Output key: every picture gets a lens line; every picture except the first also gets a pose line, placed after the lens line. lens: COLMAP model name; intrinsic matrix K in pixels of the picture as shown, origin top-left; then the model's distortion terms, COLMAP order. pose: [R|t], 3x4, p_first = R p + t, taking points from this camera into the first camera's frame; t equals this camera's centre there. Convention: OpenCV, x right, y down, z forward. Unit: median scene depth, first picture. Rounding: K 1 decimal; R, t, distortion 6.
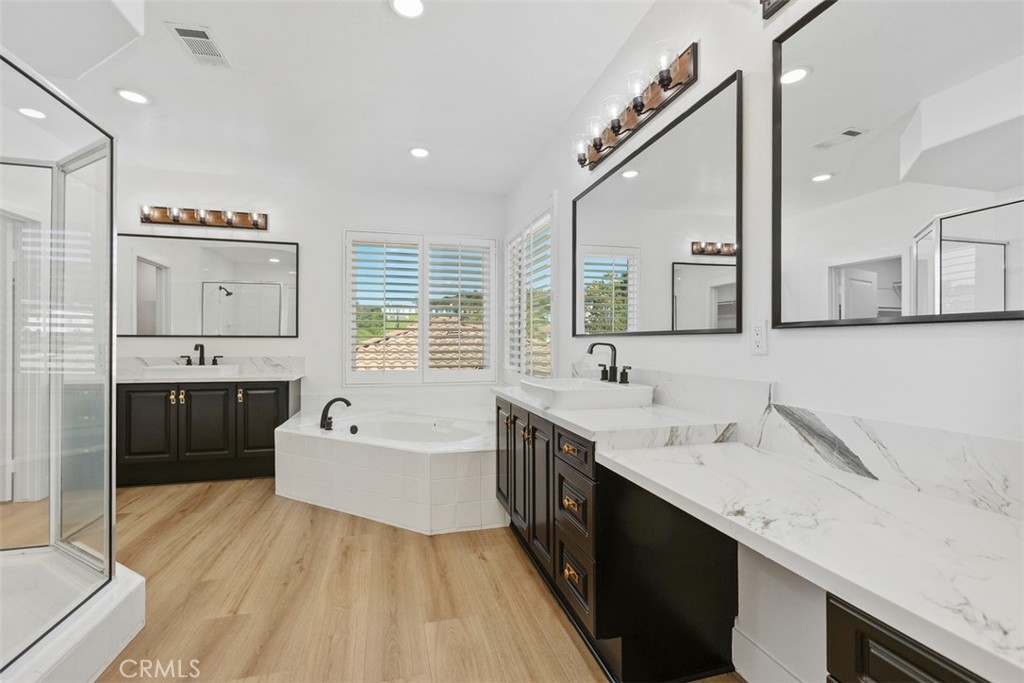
lens RADIAL K [[467.8, 0, 510.5], [0, 467.8, 358.0], [0, 0, 1]] dist [0.001185, 0.000109]
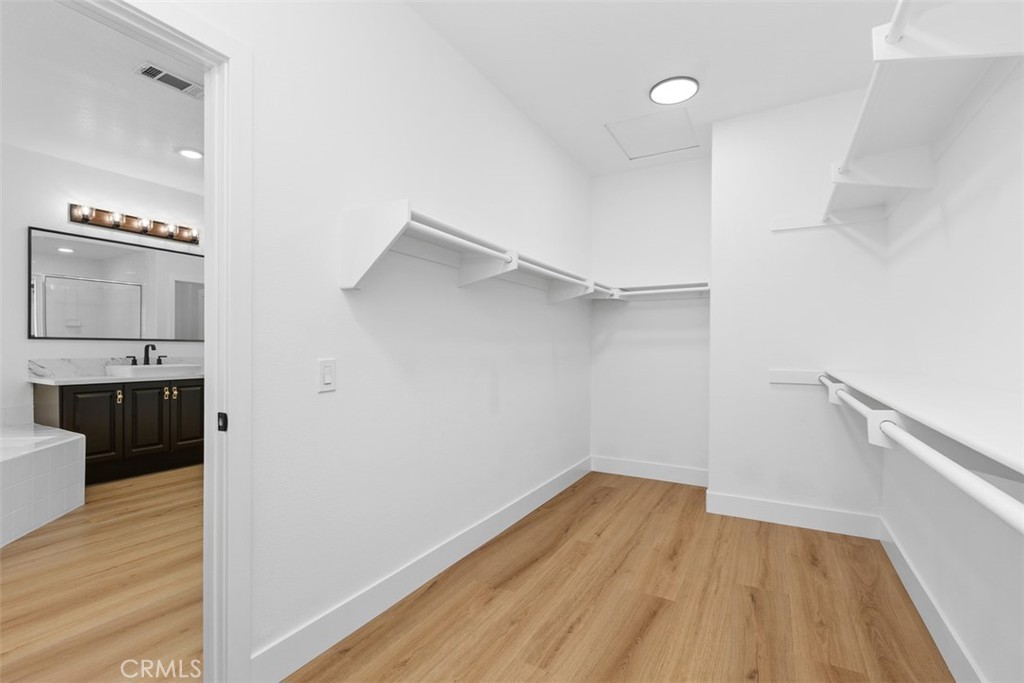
lens RADIAL K [[467.8, 0, 510.5], [0, 467.8, 358.0], [0, 0, 1]] dist [0.001185, 0.000109]
pose [[0.692856, -0.005100, 0.721058, -0.853783], [-0.002086, 0.999957, 0.009077, -0.011672], [-0.721073, -0.007793, 0.692815, -0.328239]]
